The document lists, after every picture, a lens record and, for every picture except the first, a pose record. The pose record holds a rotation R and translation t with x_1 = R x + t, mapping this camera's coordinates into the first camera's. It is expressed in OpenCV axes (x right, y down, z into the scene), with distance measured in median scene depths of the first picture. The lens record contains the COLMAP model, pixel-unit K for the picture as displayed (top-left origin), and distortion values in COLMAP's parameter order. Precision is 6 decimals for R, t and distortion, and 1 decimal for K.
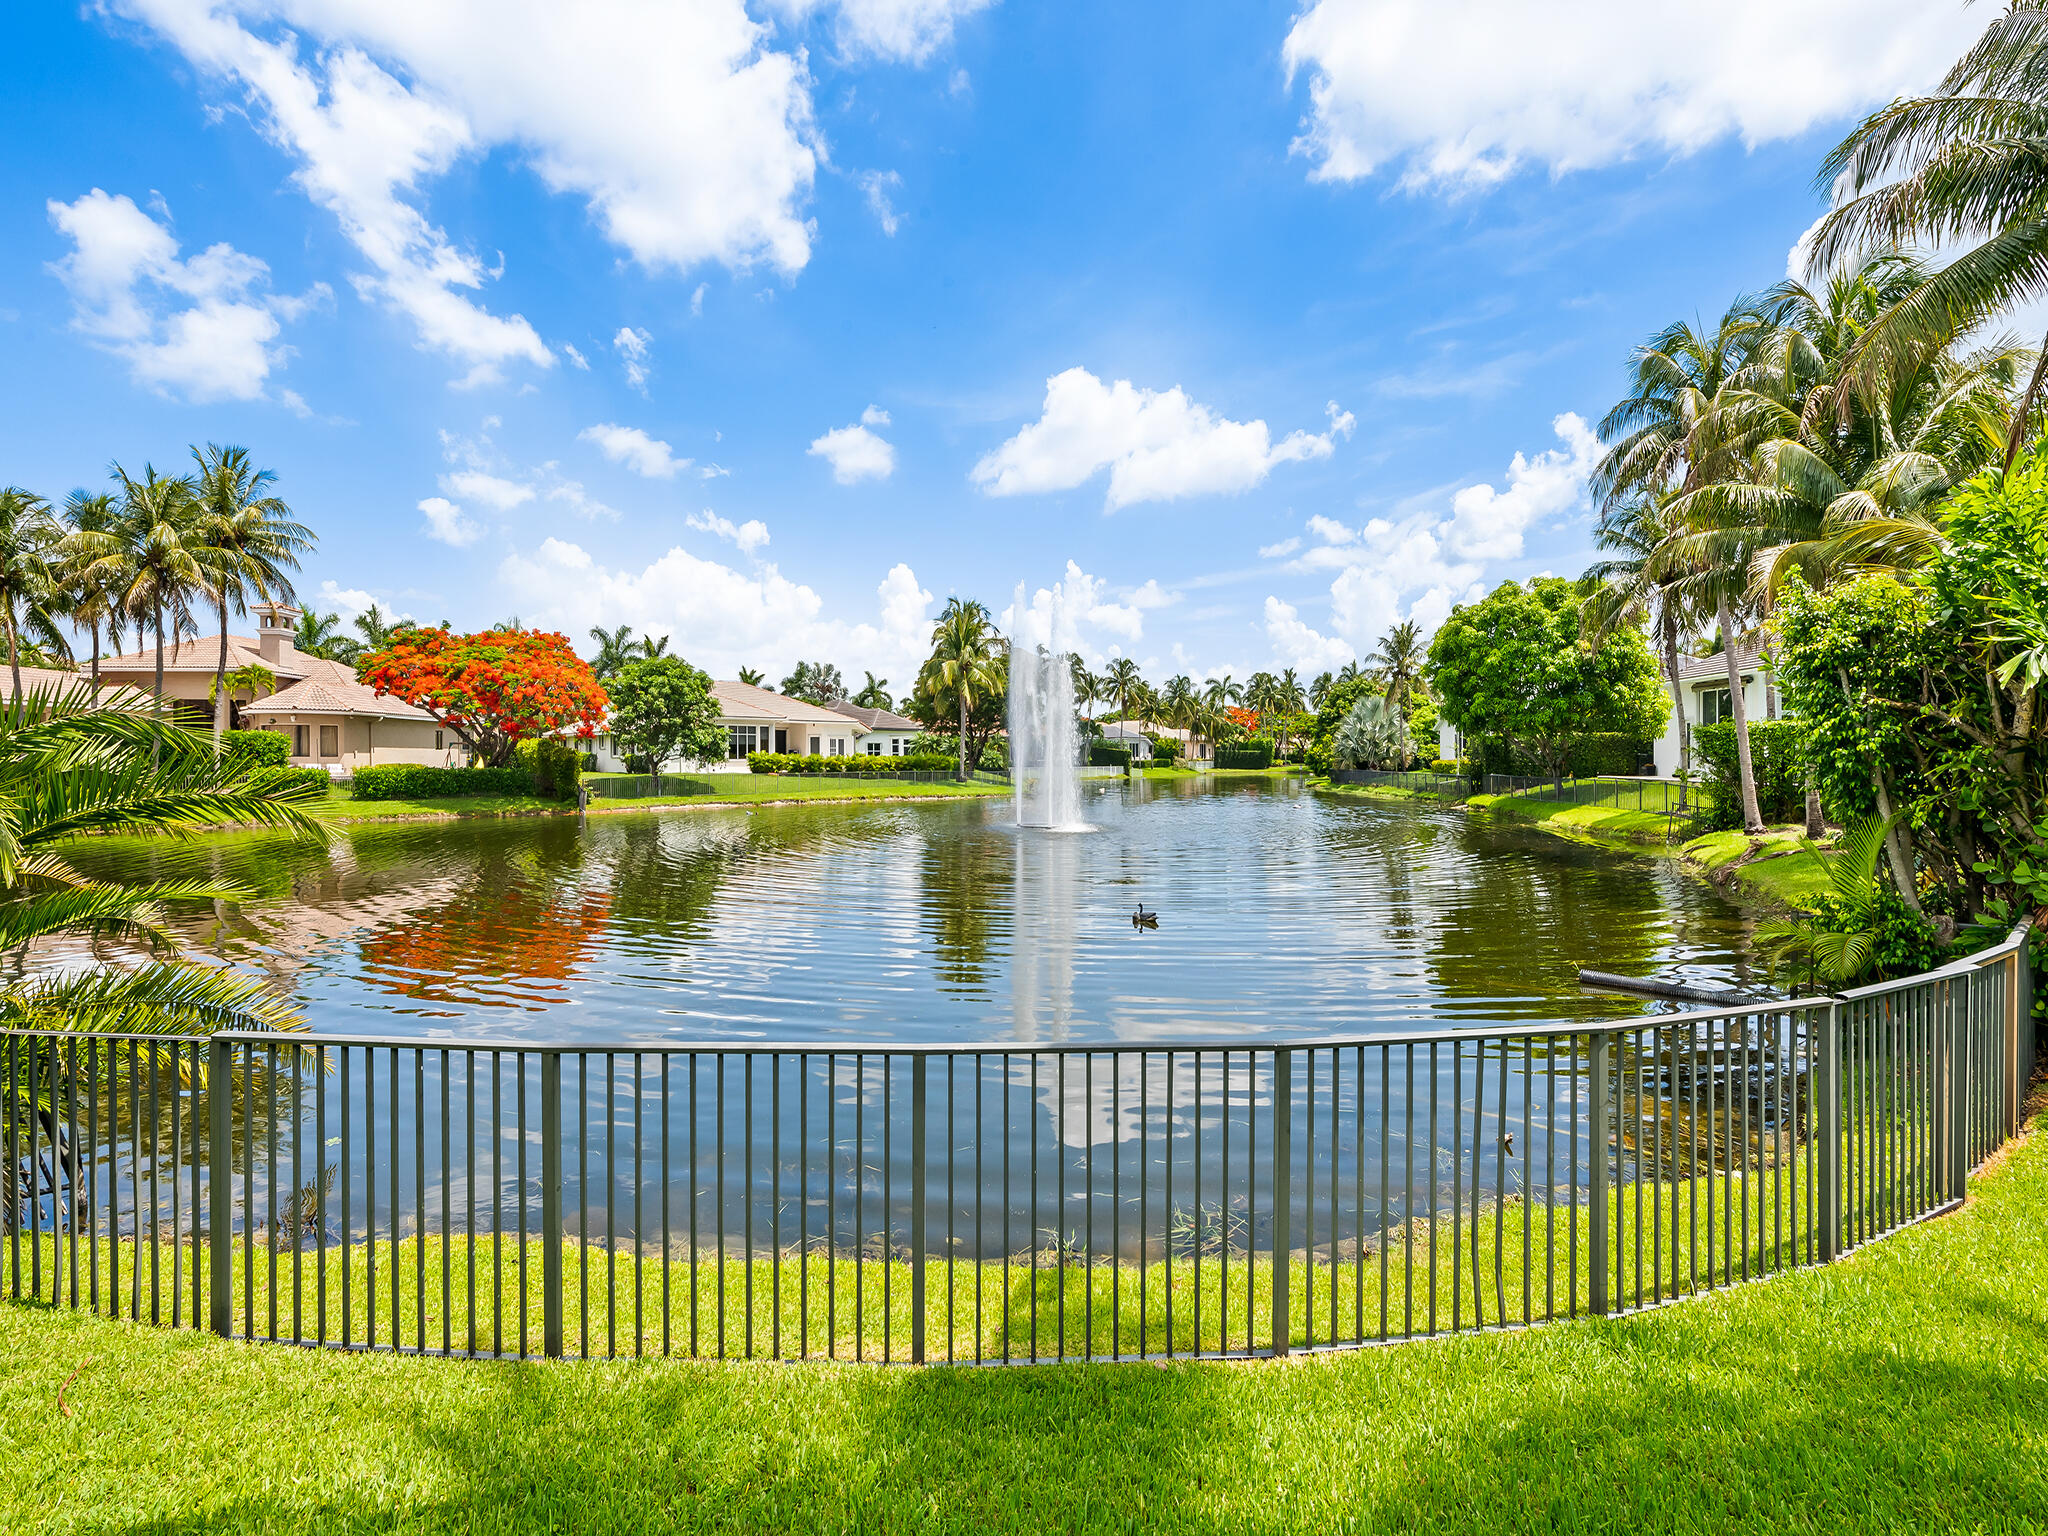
lens RADIAL K [[867.7, 0, 1018.5], [0, 867.7, 759.1], [0, 0, 1]] dist [-0.001586, -0.000548]
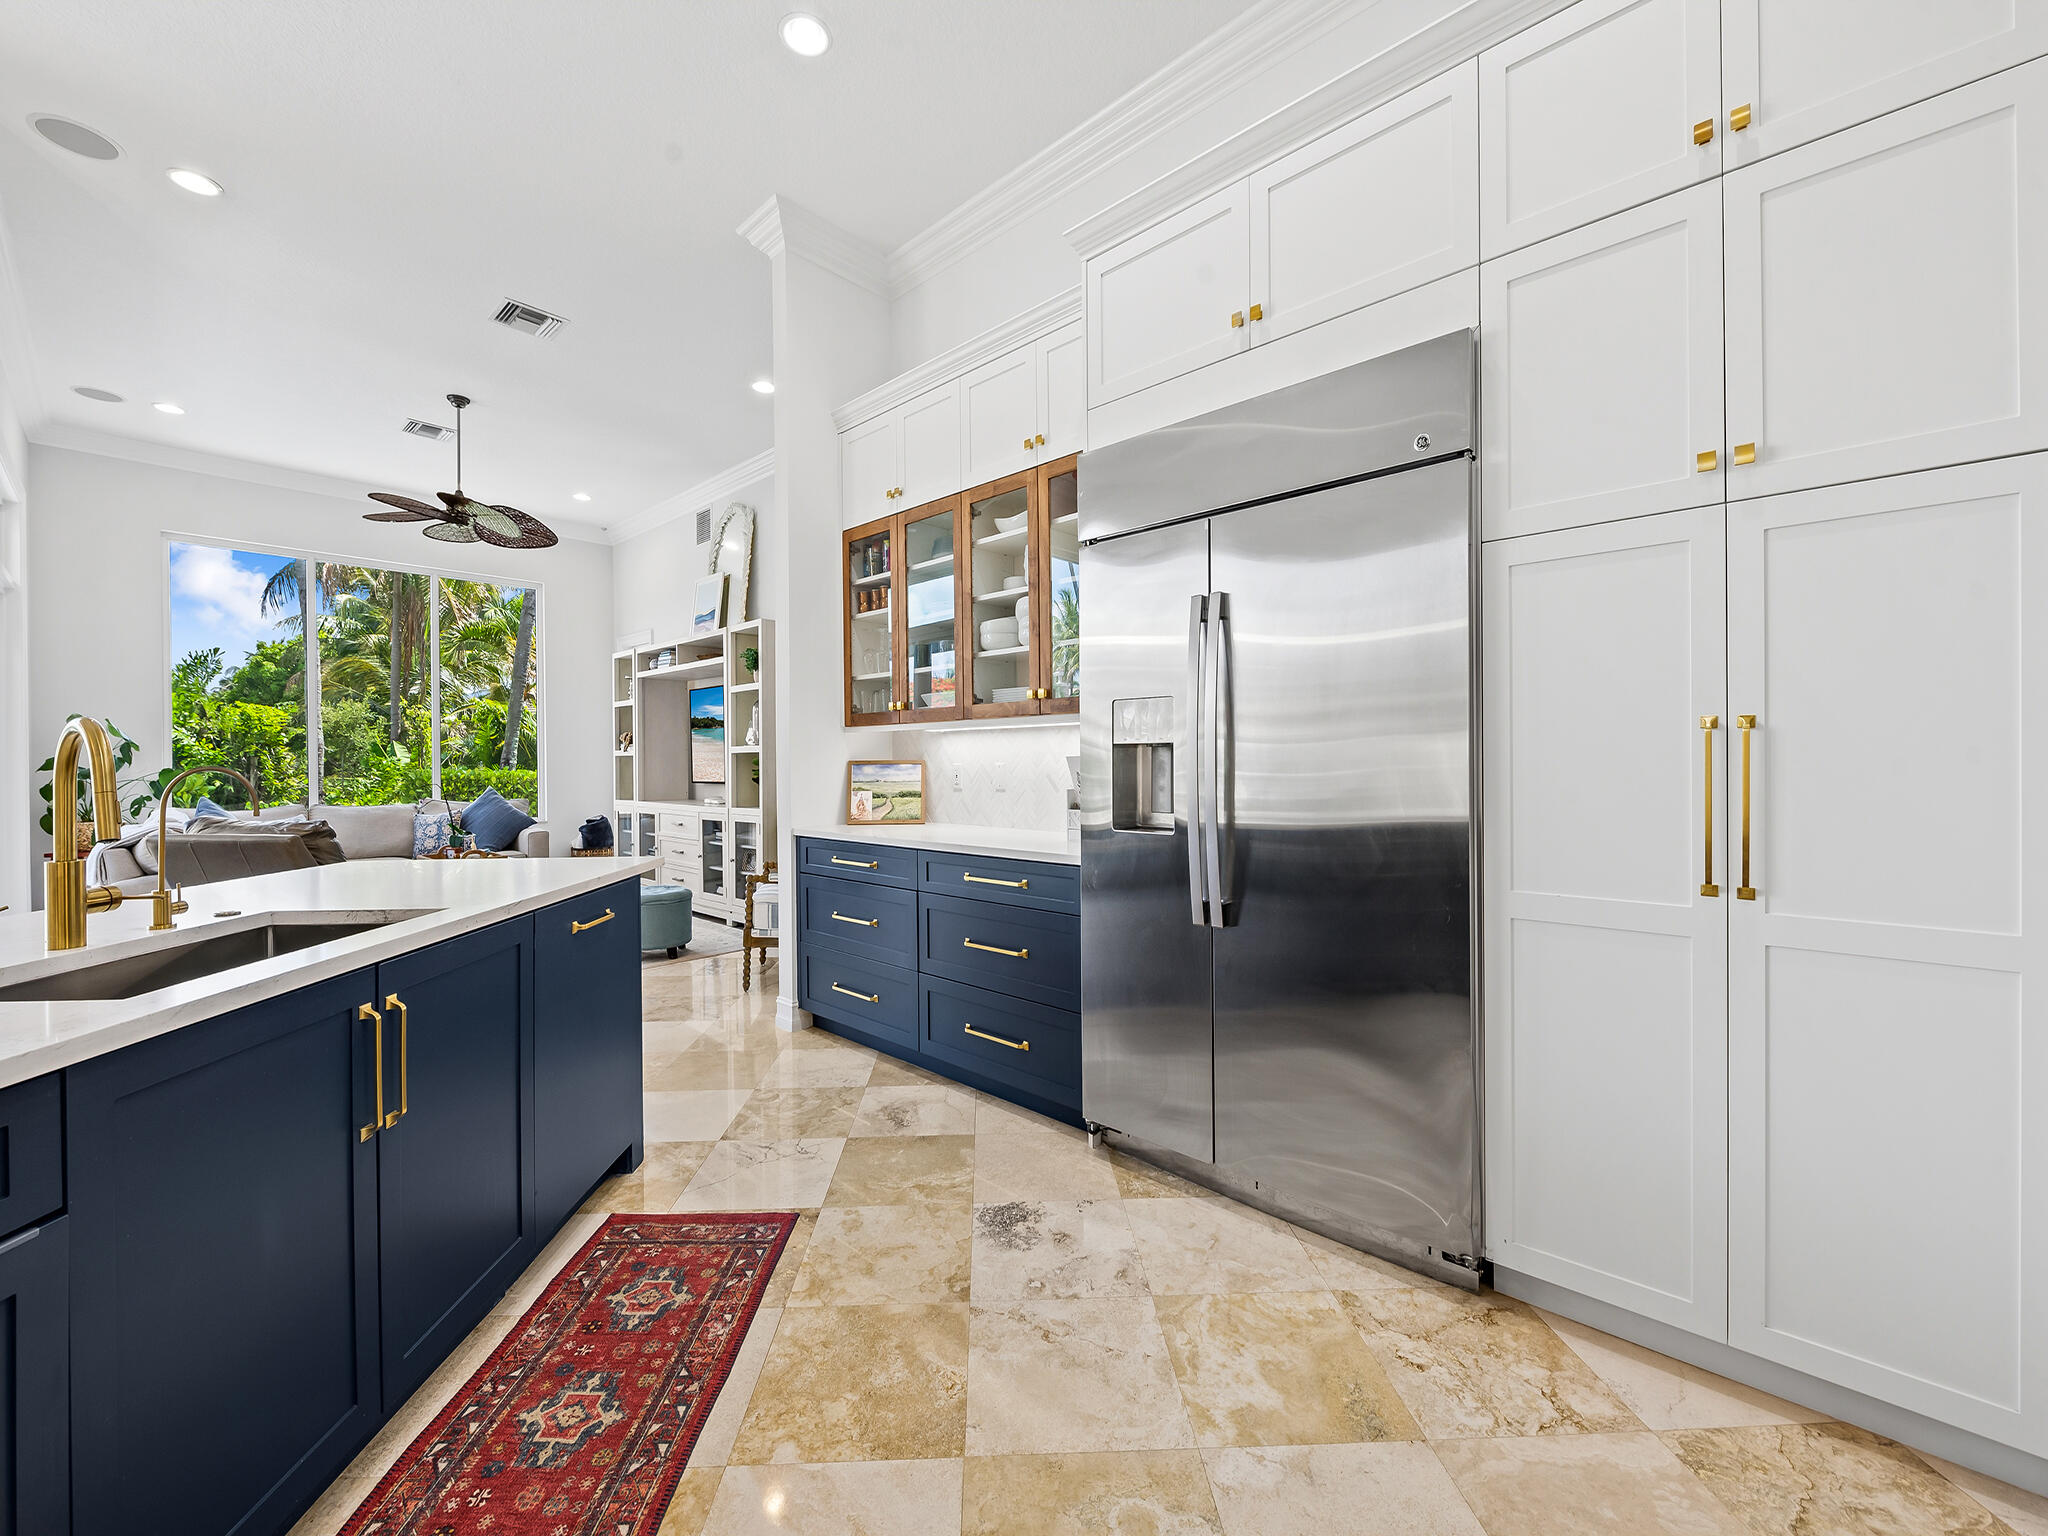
lens RADIAL K [[821.1, 0, 1019.9], [0, 821.1, 761.8], [0, 0, 1]] dist [-0.000677, -0.000635]
pose [[0.486595, 0.000042, 0.873628, 0.026475], [0.004475, 0.999987, -0.002541, -0.007084], [-0.873616, 0.005146, 0.486588, -0.223408]]
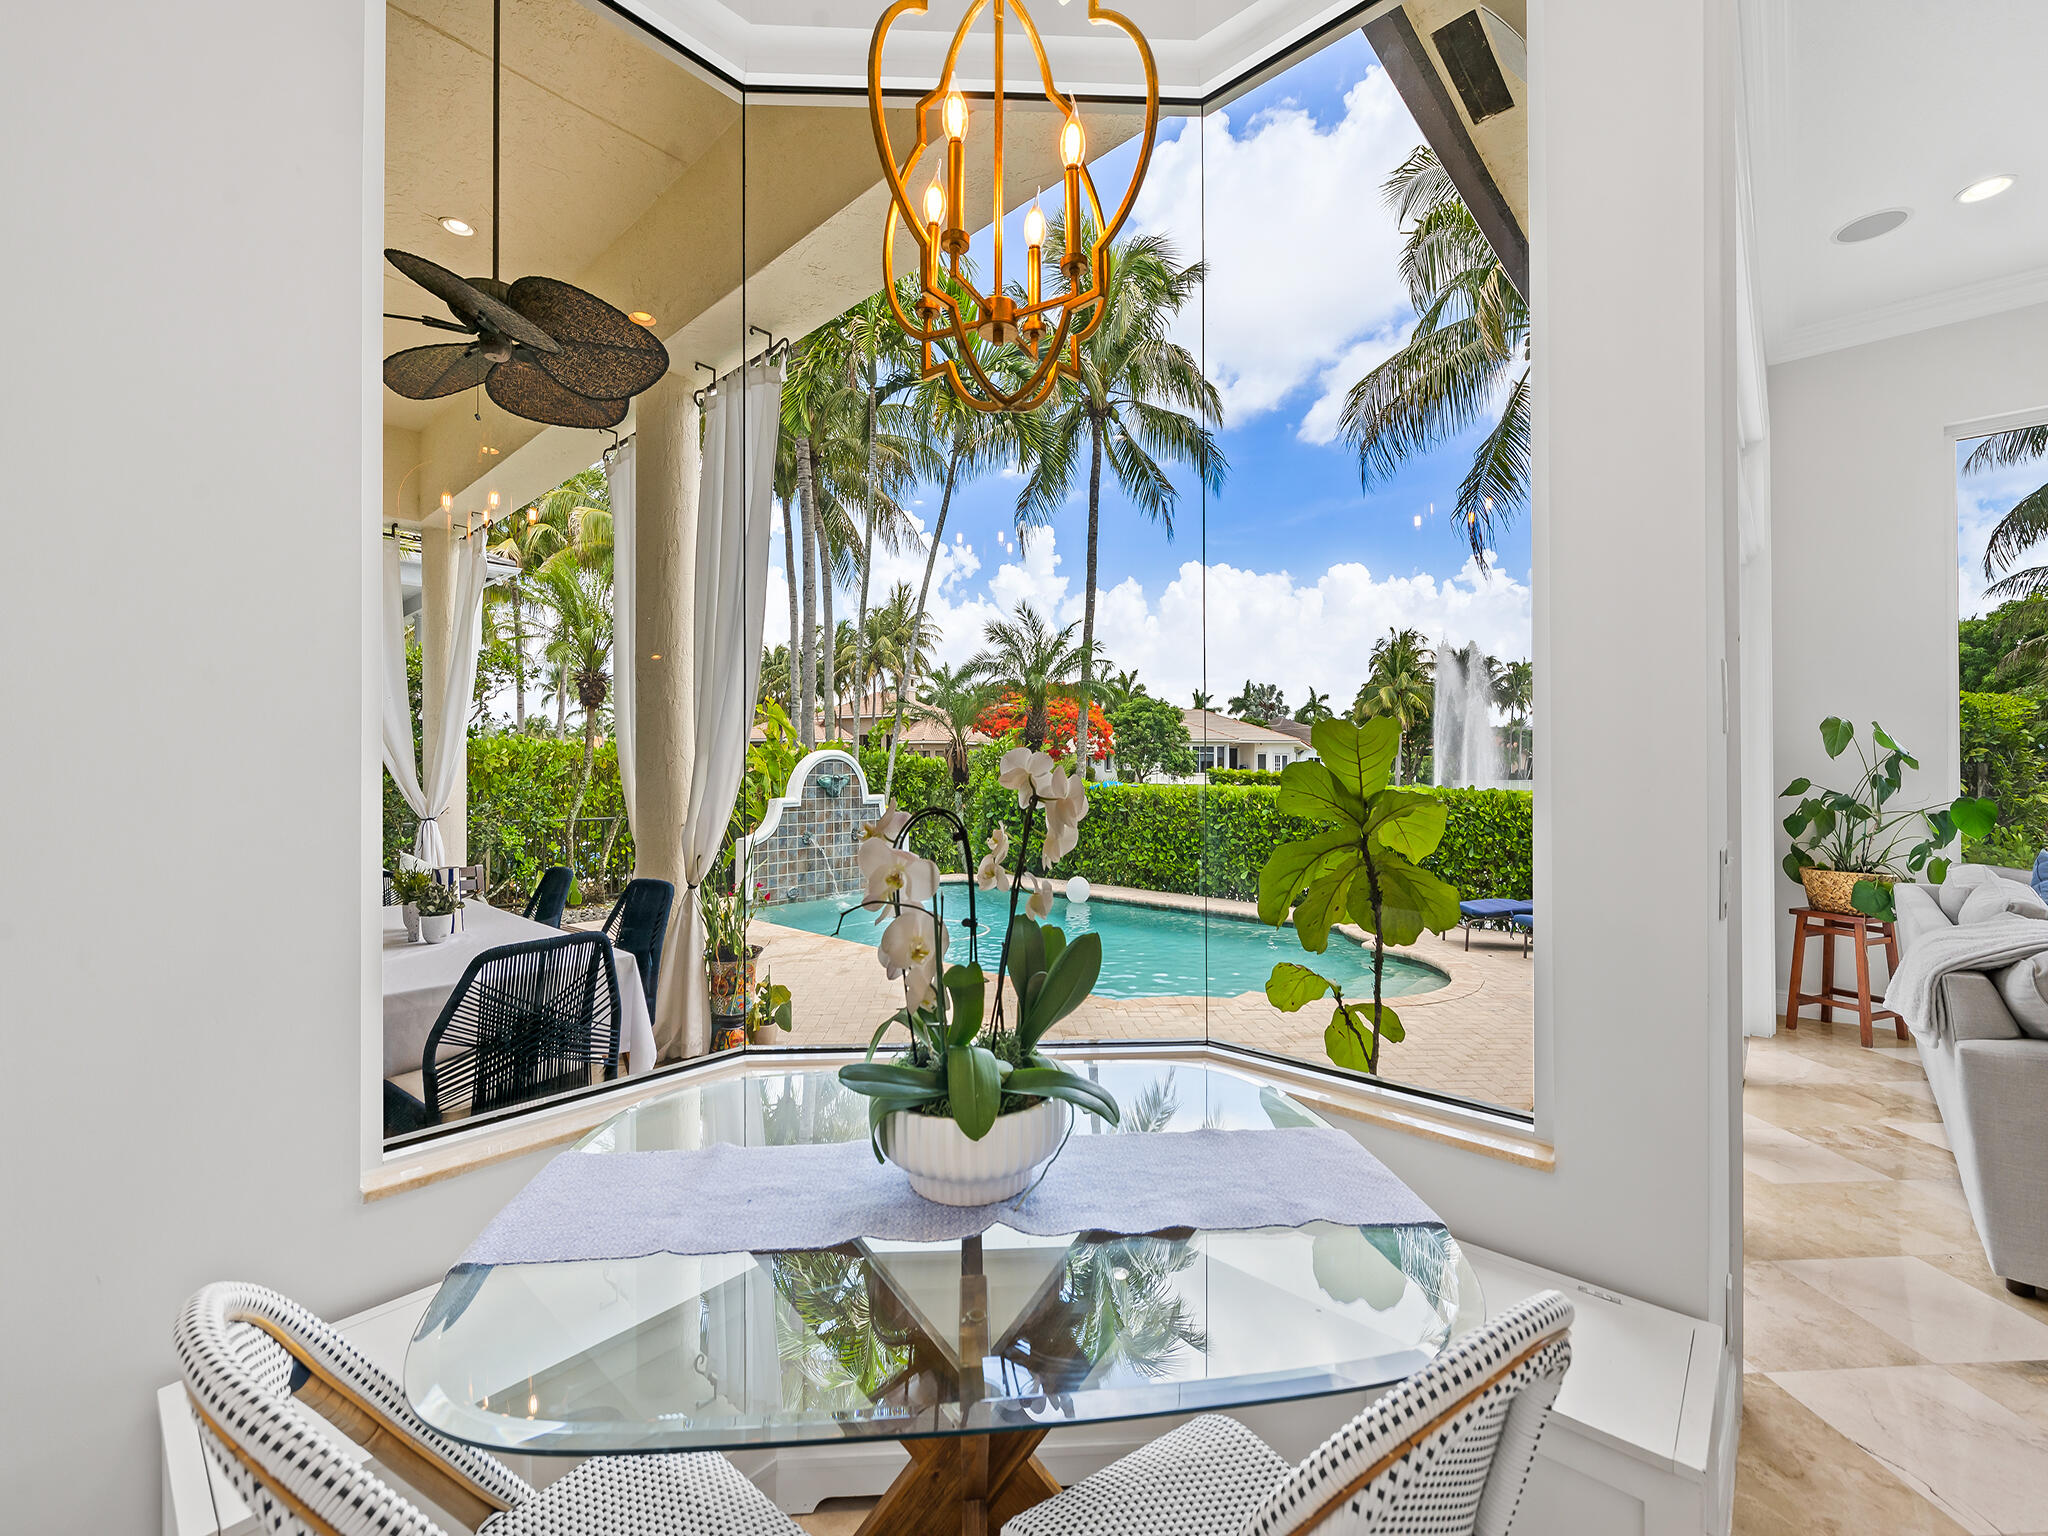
lens RADIAL K [[853.9, 0, 1012.3], [0, 853.9, 773.1], [0, 0, 1]] dist [0.000827, -0.000299]
pose [[0.874800, 0.006000, -0.484448, 0.030957], [-0.001968, 0.999959, 0.008830, -0.009056], [0.484481, -0.006771, 0.874776, -0.179734]]
